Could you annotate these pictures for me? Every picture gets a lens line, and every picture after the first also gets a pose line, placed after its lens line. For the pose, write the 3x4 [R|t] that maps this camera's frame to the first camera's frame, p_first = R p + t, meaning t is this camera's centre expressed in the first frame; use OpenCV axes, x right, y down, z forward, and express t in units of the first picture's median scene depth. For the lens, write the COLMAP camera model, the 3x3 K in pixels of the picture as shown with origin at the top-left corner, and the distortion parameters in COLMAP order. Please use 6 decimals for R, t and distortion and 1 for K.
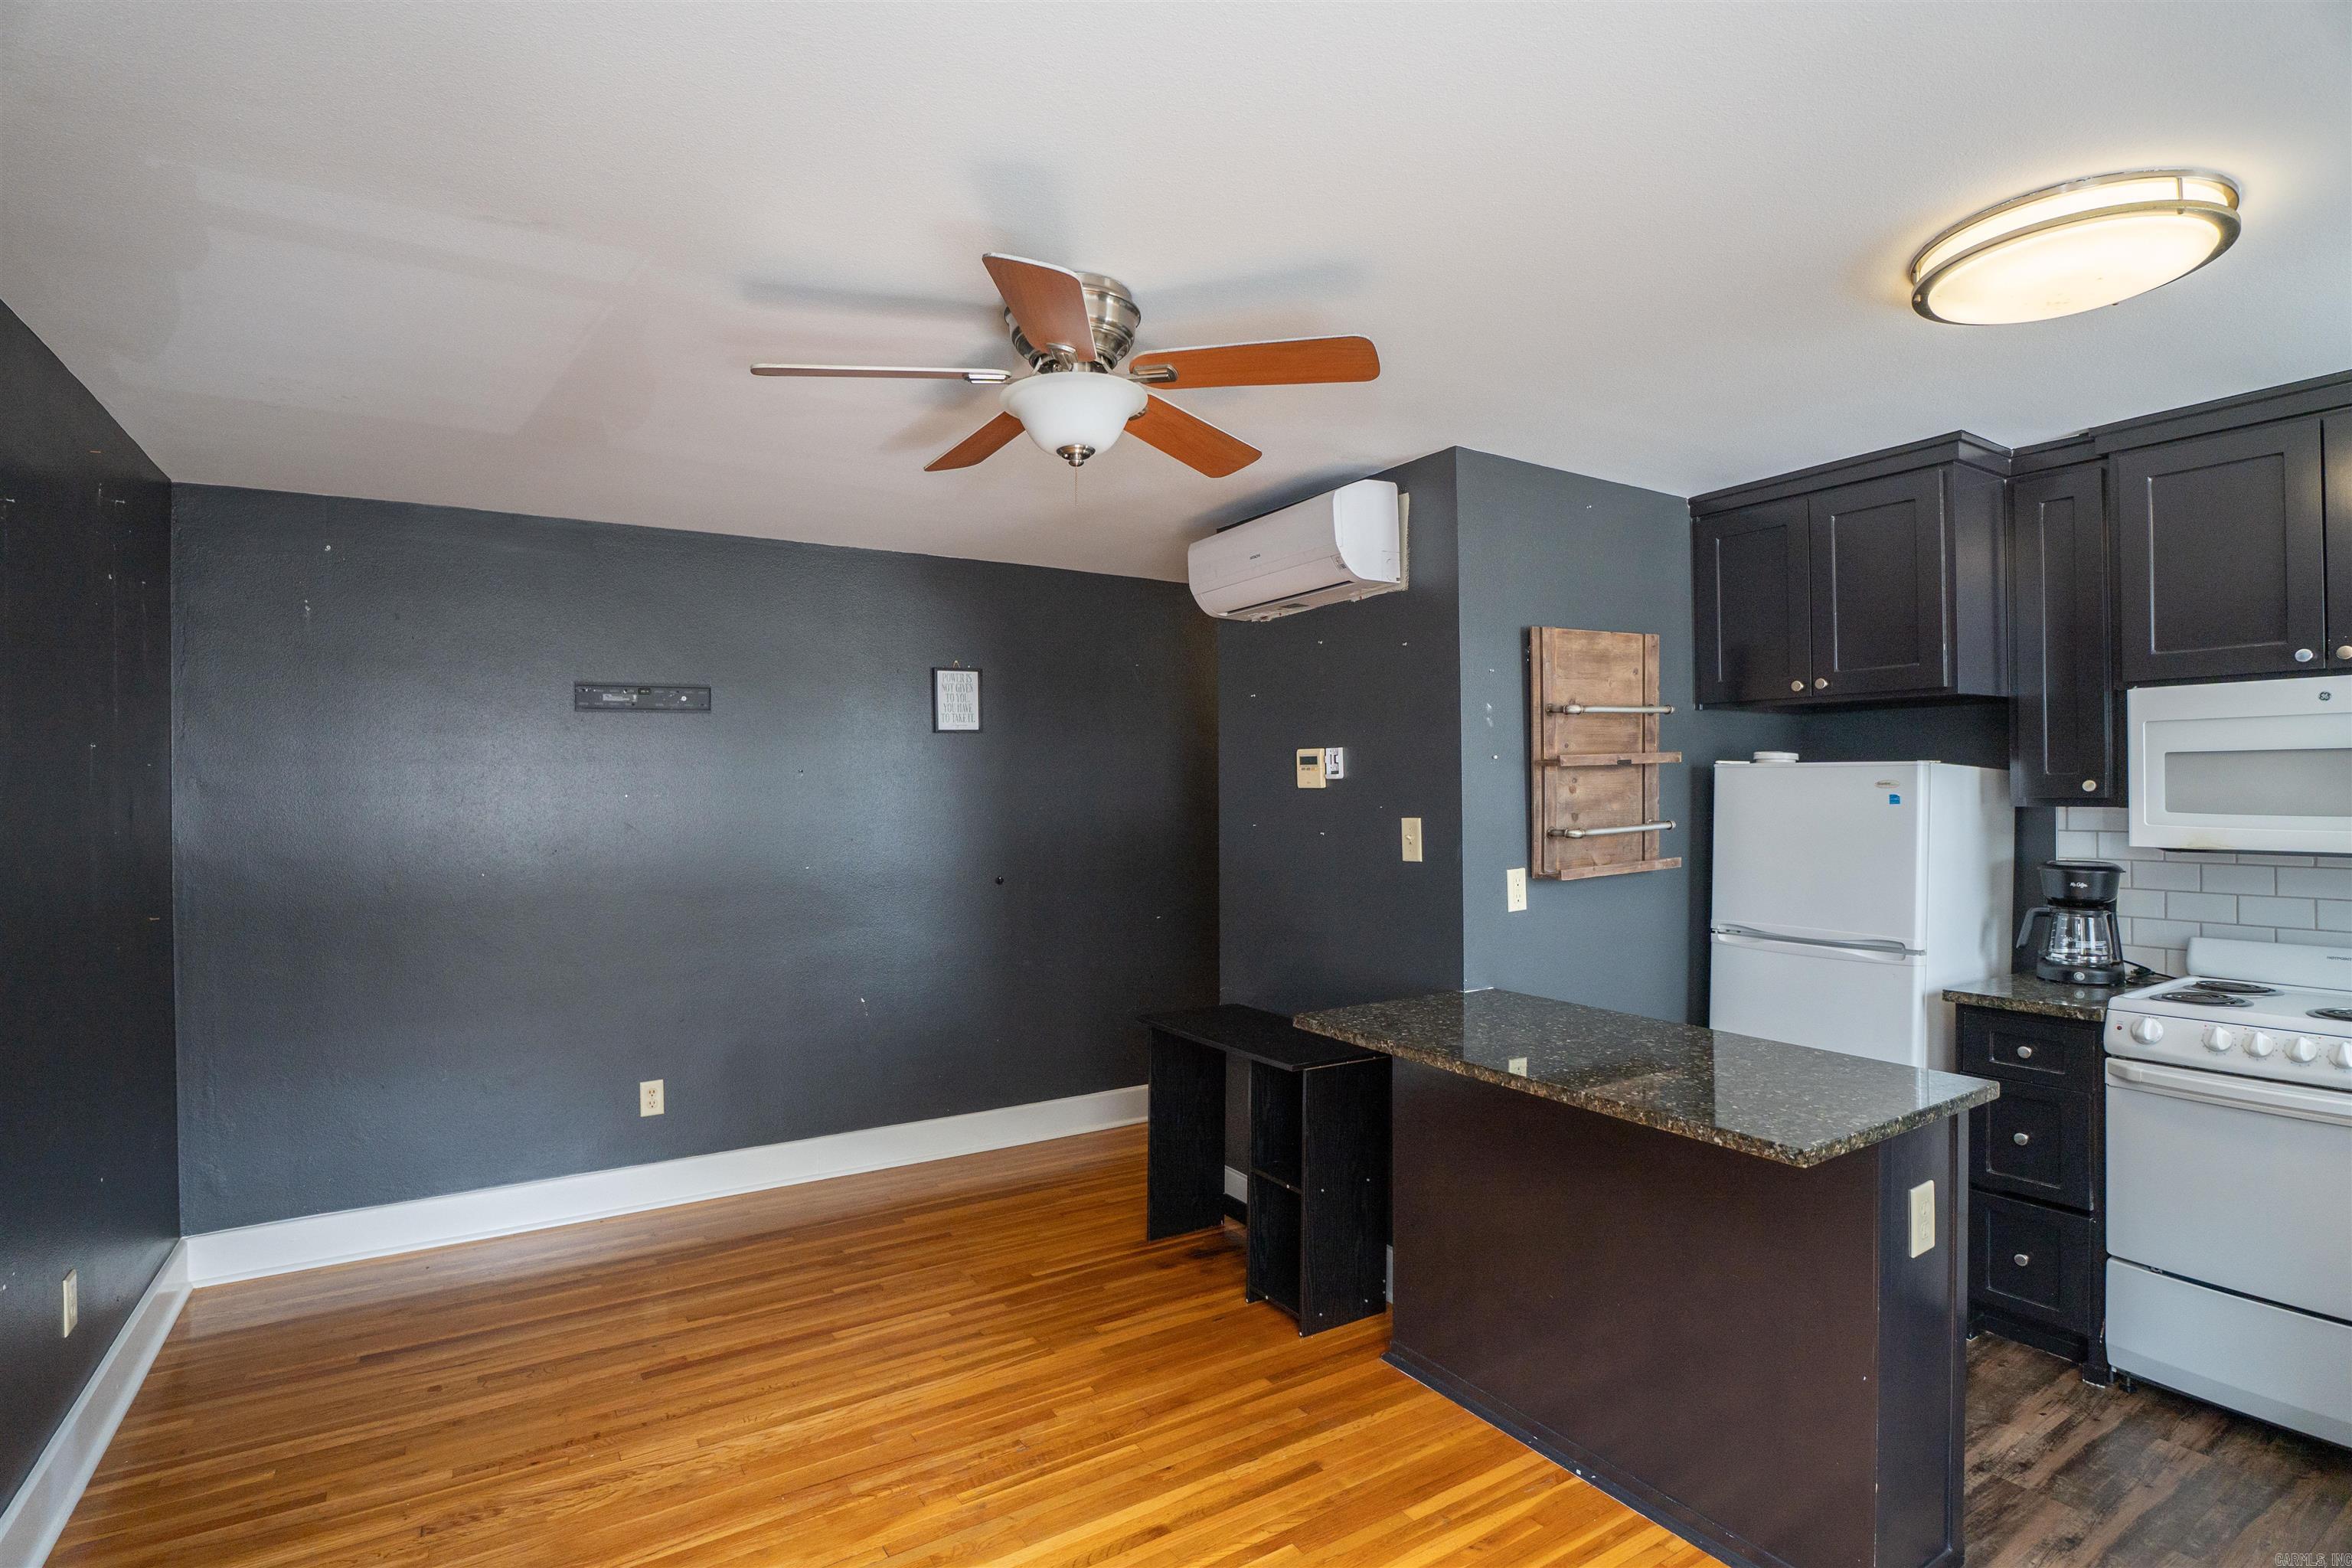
lens RADIAL K [[1167.0, 0, 1169.1], [0, 1167.0, 790.8], [0, 0, 1]] dist [-0.046177, 0.009347]
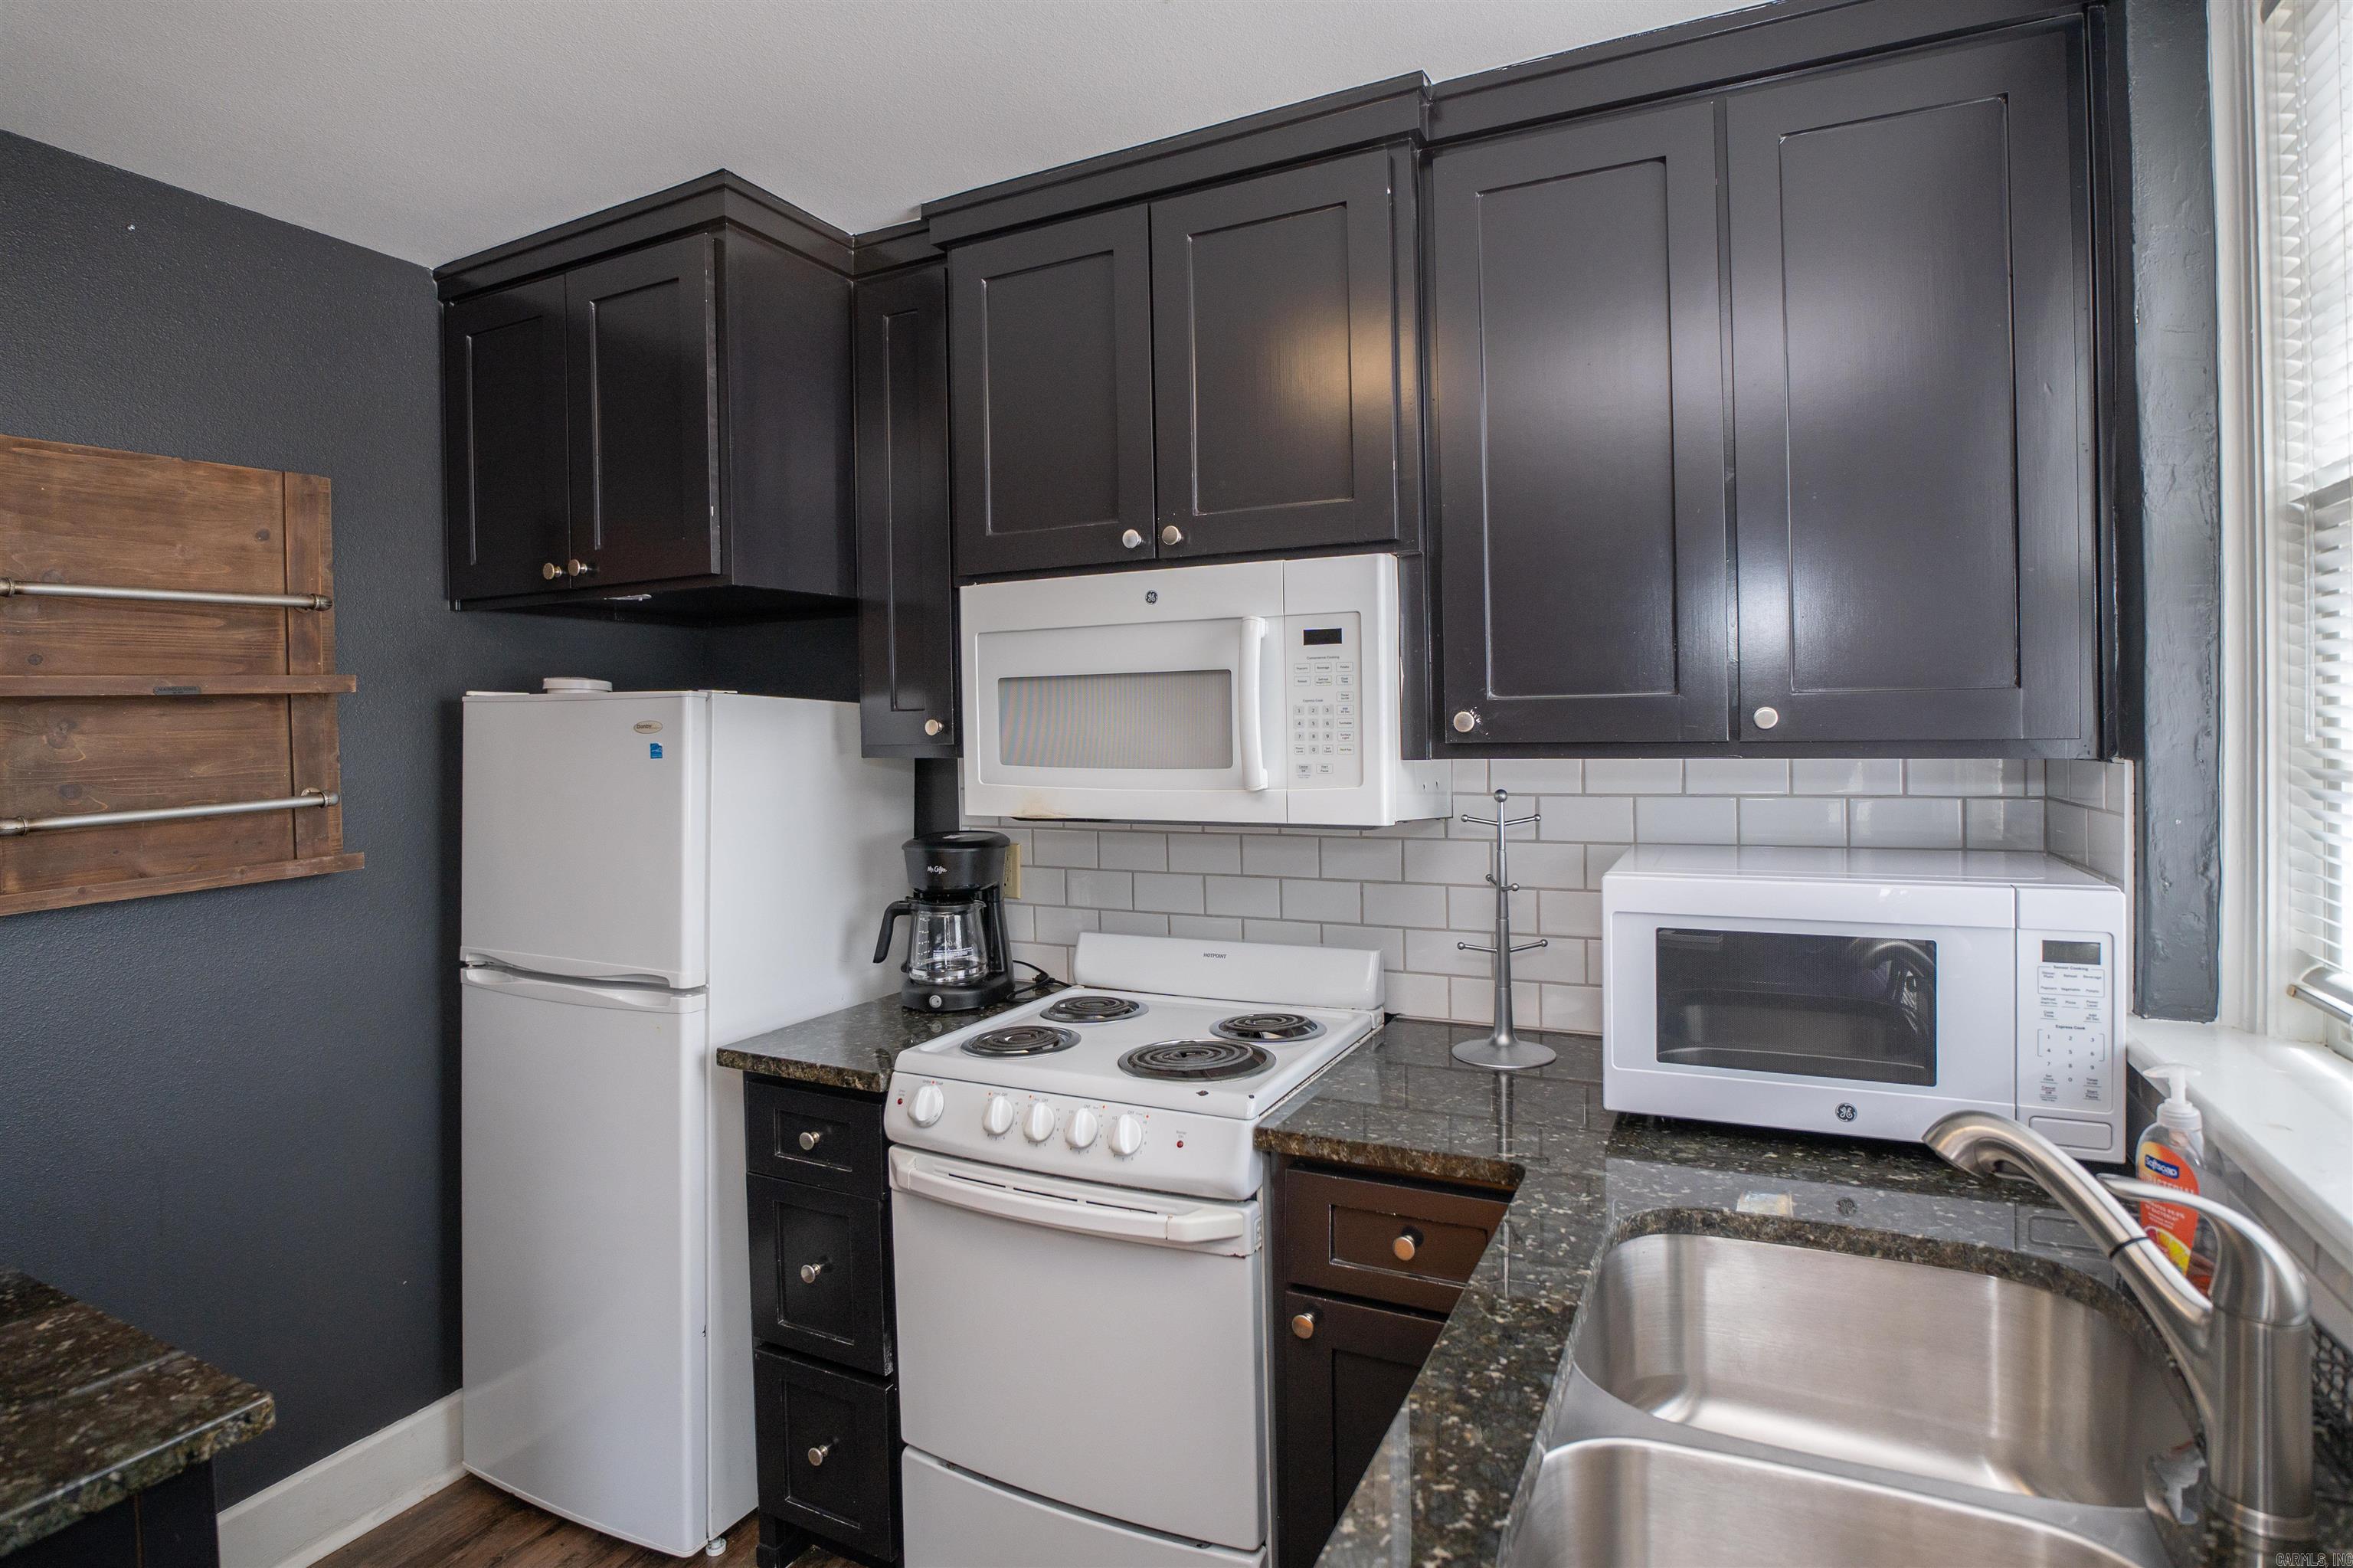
lens RADIAL K [[1167.5, 0, 1223.9], [0, 1167.5, 733.2], [0, 0, 1]] dist [-0.046177, 0.009347]
pose [[0.847984, -0.011309, 0.529902, 0.559464], [0.010672, 0.999934, 0.004262, -0.001756], [-0.529915, 0.002041, 0.848048, 0.293208]]
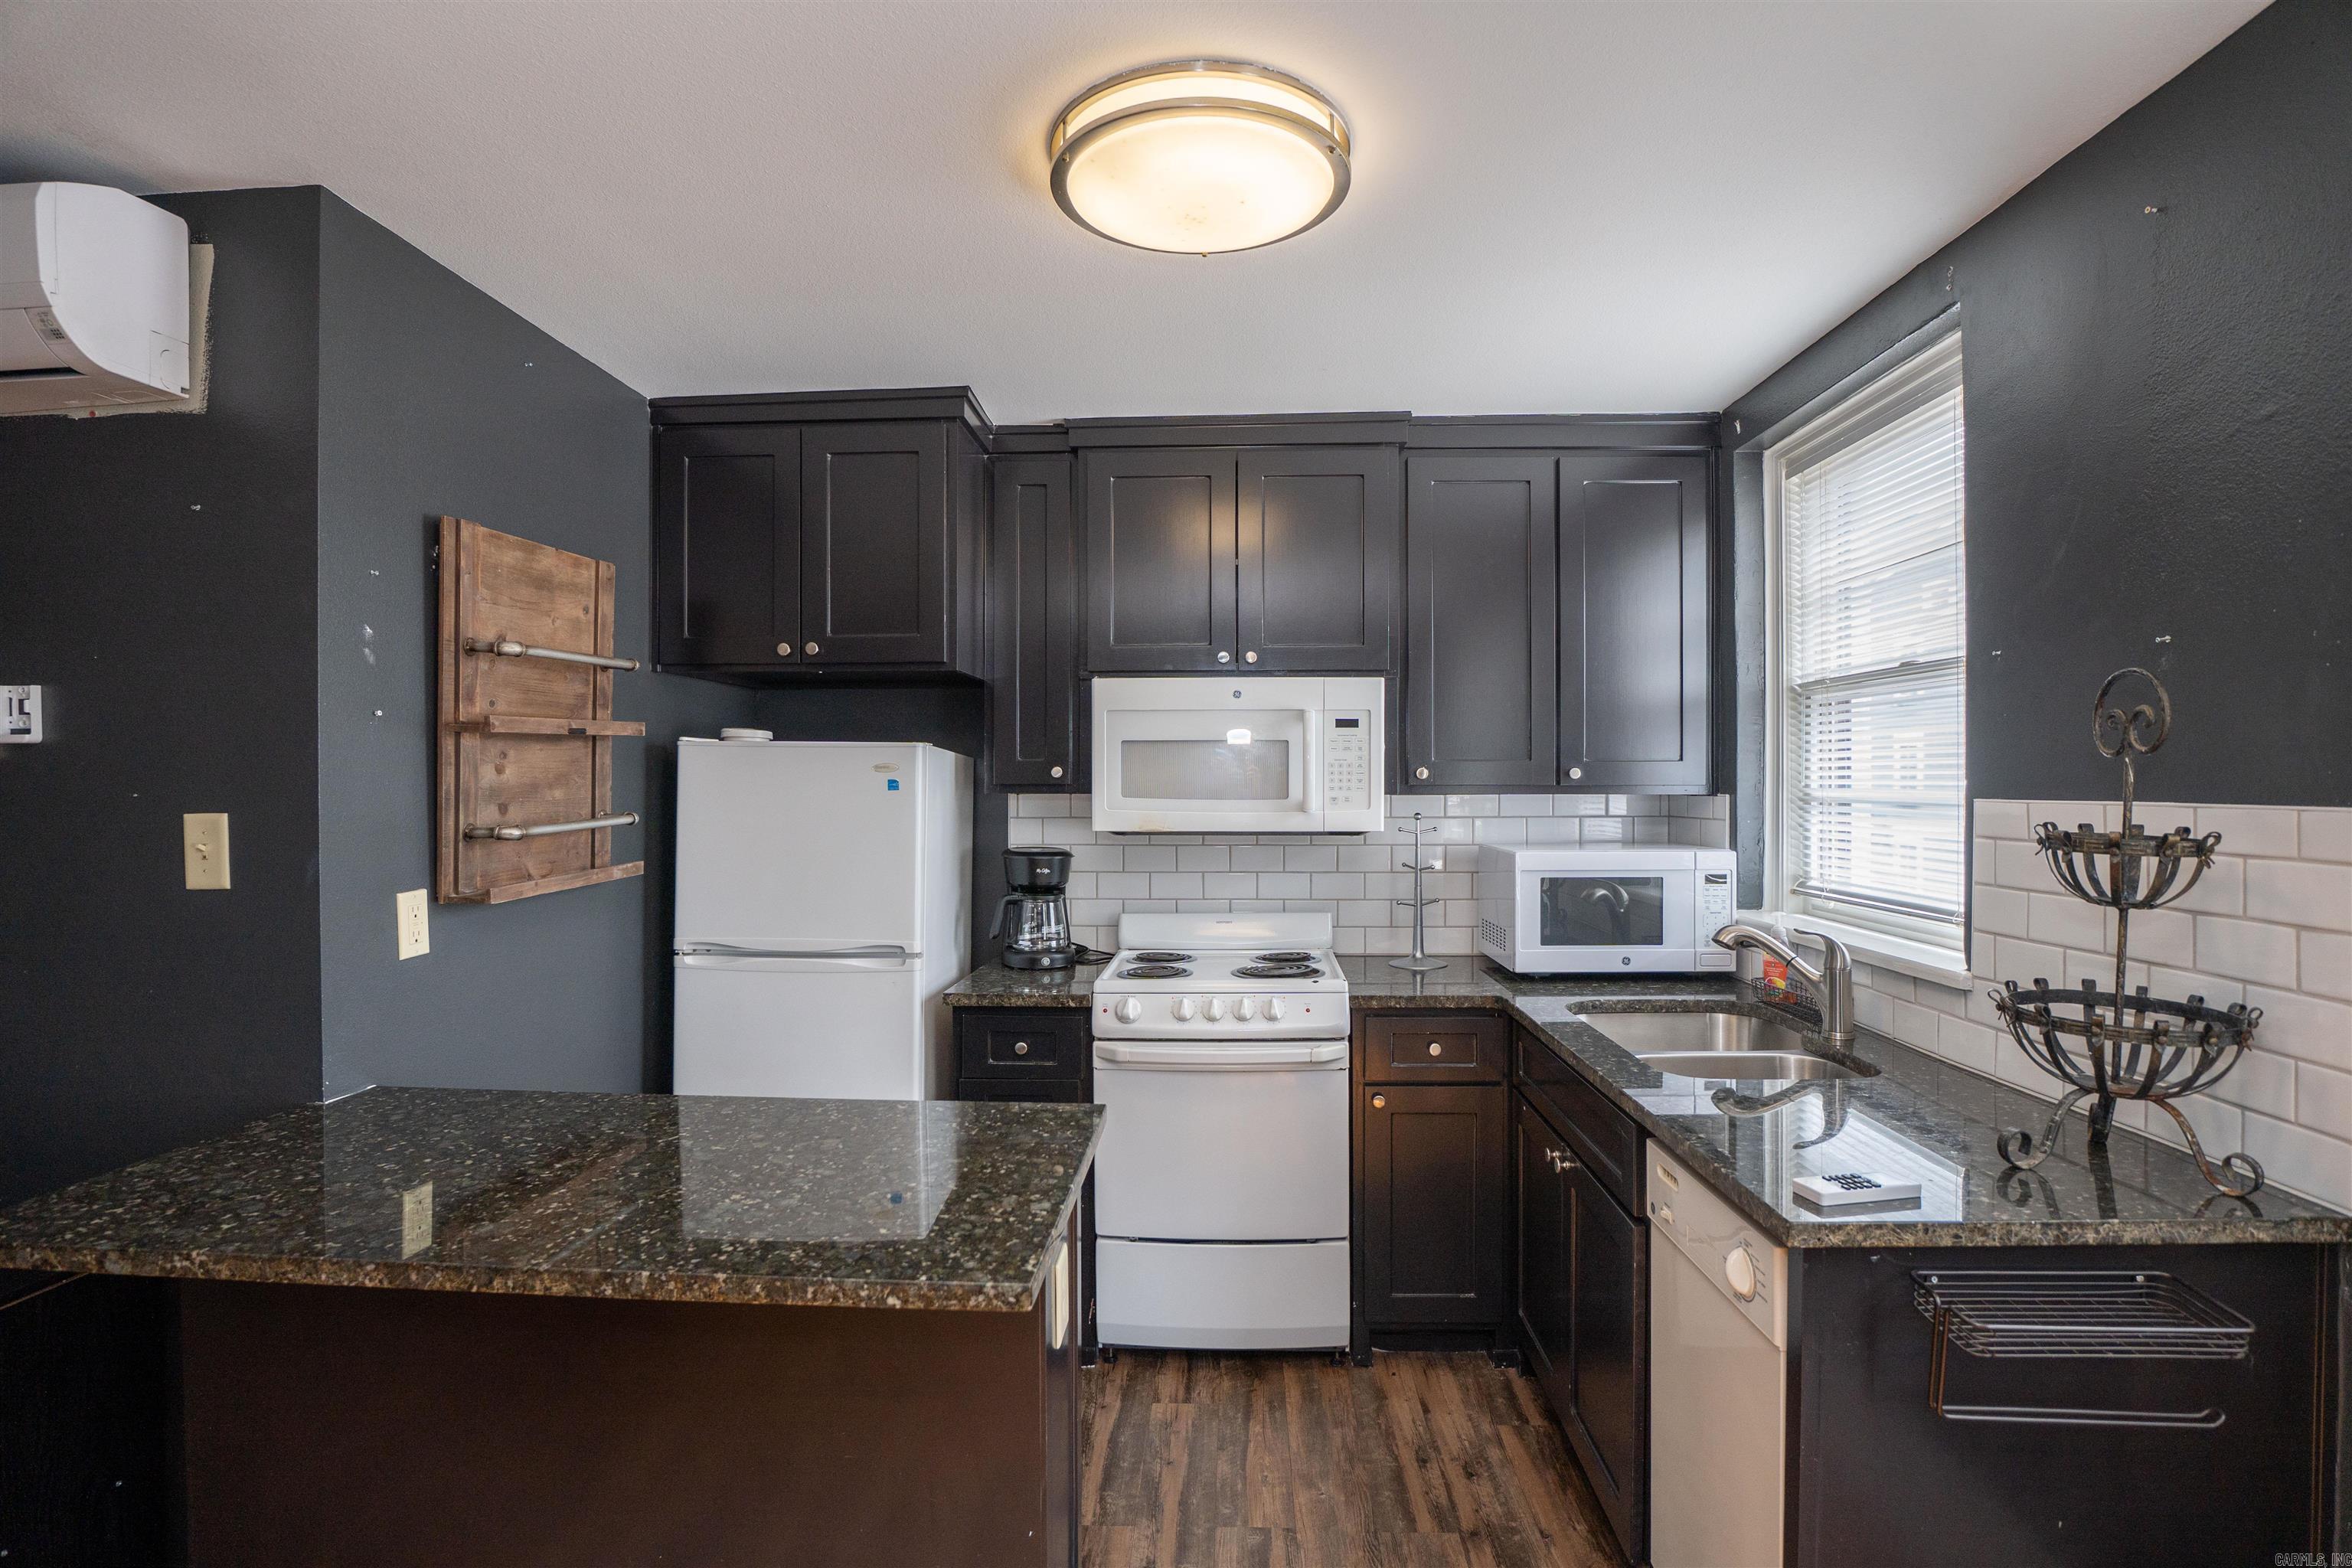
lens RADIAL K [[1167.0, 0, 1205.7], [0, 1167.0, 784.3], [0, 0, 1]] dist [-0.046177, 0.009347]
pose [[0.560948, 0.005970, 0.827830, 0.024569], [-0.001960, 0.999981, -0.005883, 0.011715], [-0.827849, 0.001678, 0.560949, 0.296204]]
